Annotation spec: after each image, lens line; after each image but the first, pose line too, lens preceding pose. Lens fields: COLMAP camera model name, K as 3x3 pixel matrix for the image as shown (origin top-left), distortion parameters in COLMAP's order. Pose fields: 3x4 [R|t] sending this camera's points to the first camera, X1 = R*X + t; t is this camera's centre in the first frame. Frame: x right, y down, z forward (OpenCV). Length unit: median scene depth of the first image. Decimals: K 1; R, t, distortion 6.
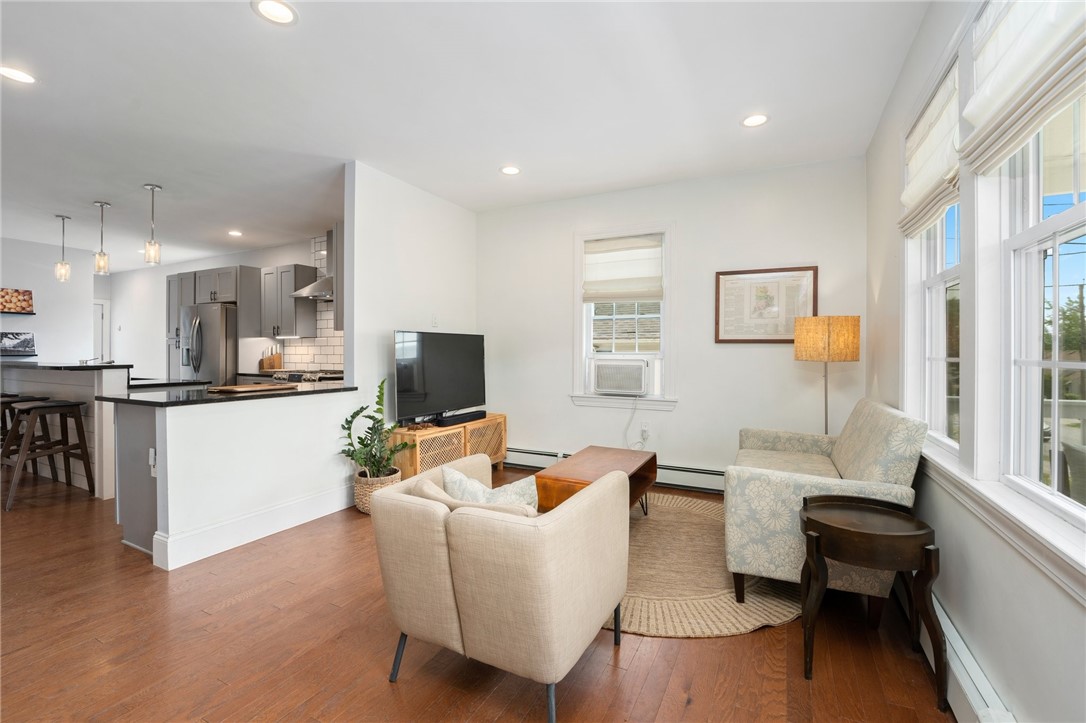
lens RADIAL K [[469.3, 0, 544.5], [0, 469.3, 356.3], [0, 0, 1]] dist [-0.019256, -0.000066]
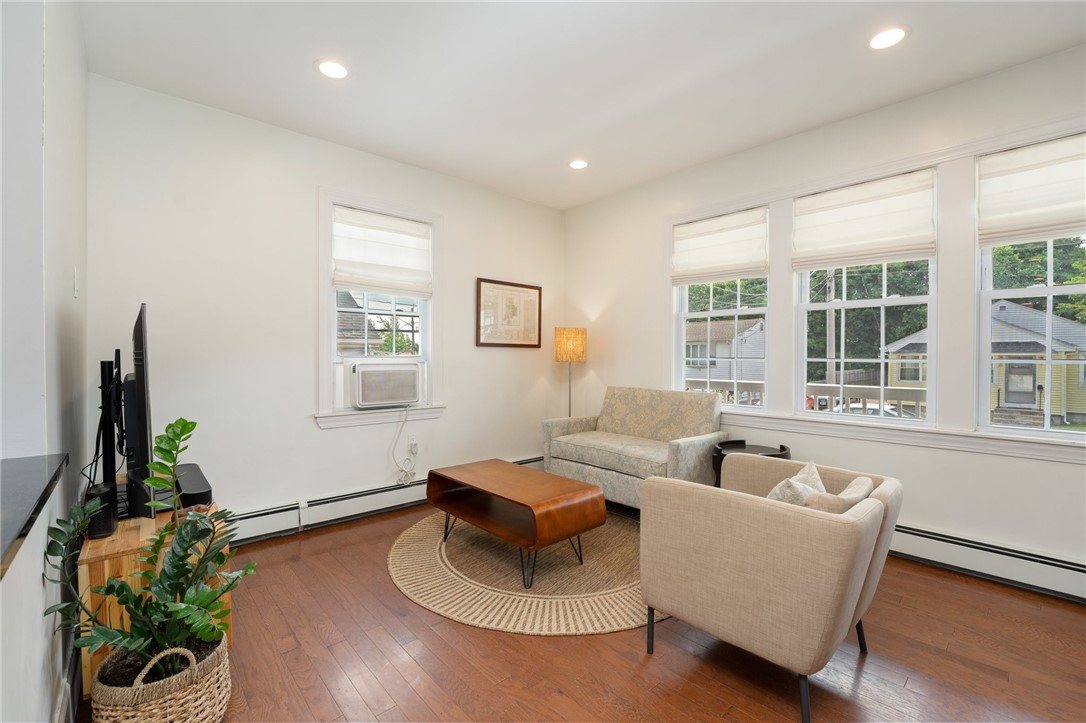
lens RADIAL K [[469.3, 0, 544.5], [0, 469.3, 356.3], [0, 0, 1]] dist [-0.019256, -0.000066]
pose [[0.358213, -0.003984, 0.933631, -0.537821], [0.002949, 0.999991, 0.003136, -0.008549], [-0.933635, 0.001630, 0.358222, 0.479983]]
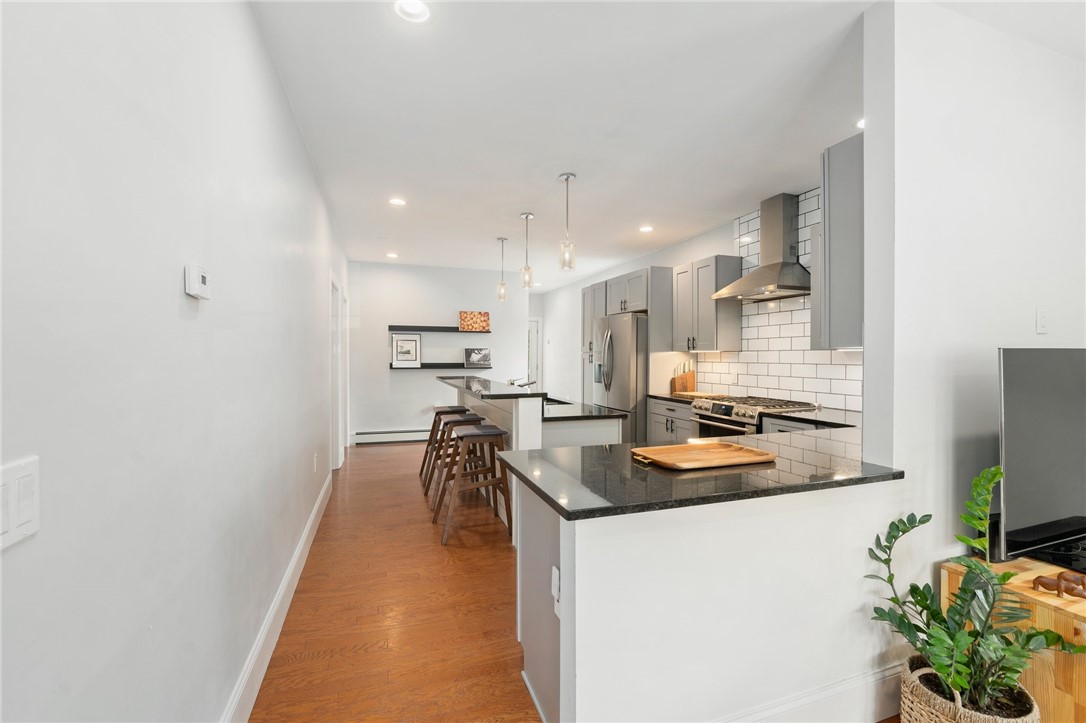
lens RADIAL K [[474.4, 0, 543.0], [0, 474.4, 361.5], [0, 0, 1]] dist [-0.000818, 0.000035]
pose [[0.719300, 0.007219, -0.694662, -0.298868], [-0.006182, 0.999973, 0.003991, -0.038941], [0.694672, 0.001424, 0.719325, 0.372893]]
